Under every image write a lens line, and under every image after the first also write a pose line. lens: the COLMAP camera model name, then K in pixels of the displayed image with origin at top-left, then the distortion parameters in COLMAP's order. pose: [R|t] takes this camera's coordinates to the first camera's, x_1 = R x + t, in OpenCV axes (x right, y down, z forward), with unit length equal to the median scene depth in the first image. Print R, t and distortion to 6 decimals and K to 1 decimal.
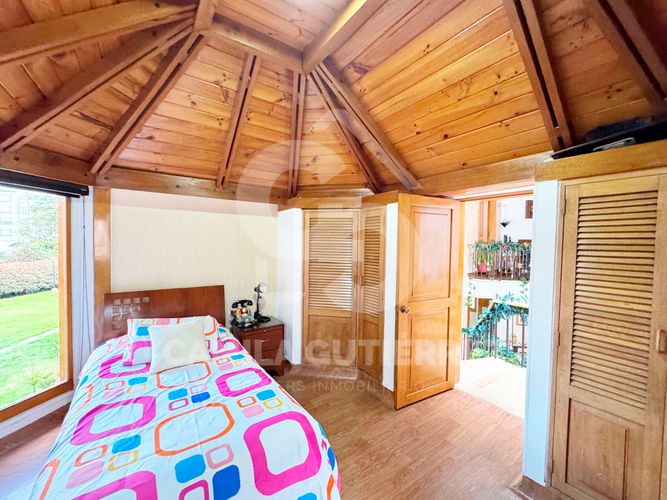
lens RADIAL K [[267.2, 0, 332.9], [0, 267.2, 248.8], [0, 0, 1]] dist [-0.001307, -0.000059]
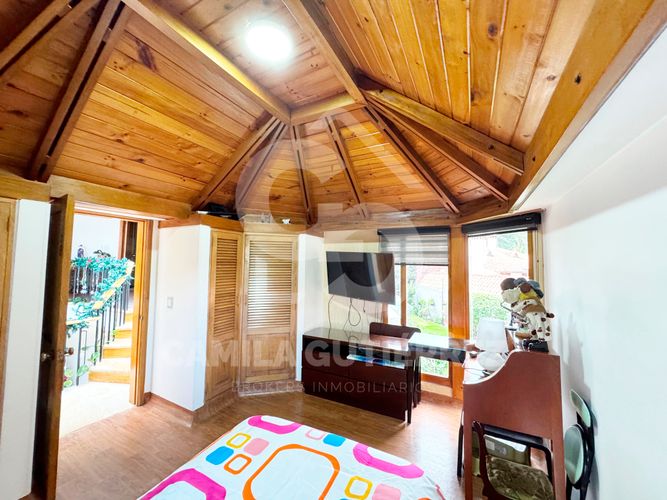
lens RADIAL K [[267.2, 0, 332.9], [0, 267.2, 248.8], [0, 0, 1]] dist [-0.001307, -0.000059]
pose [[-0.516966, 0.022039, 0.855722, -1.130150], [-0.000871, 0.999654, -0.026272, -0.059725], [-0.856006, -0.014327, -0.516768, 1.213355]]
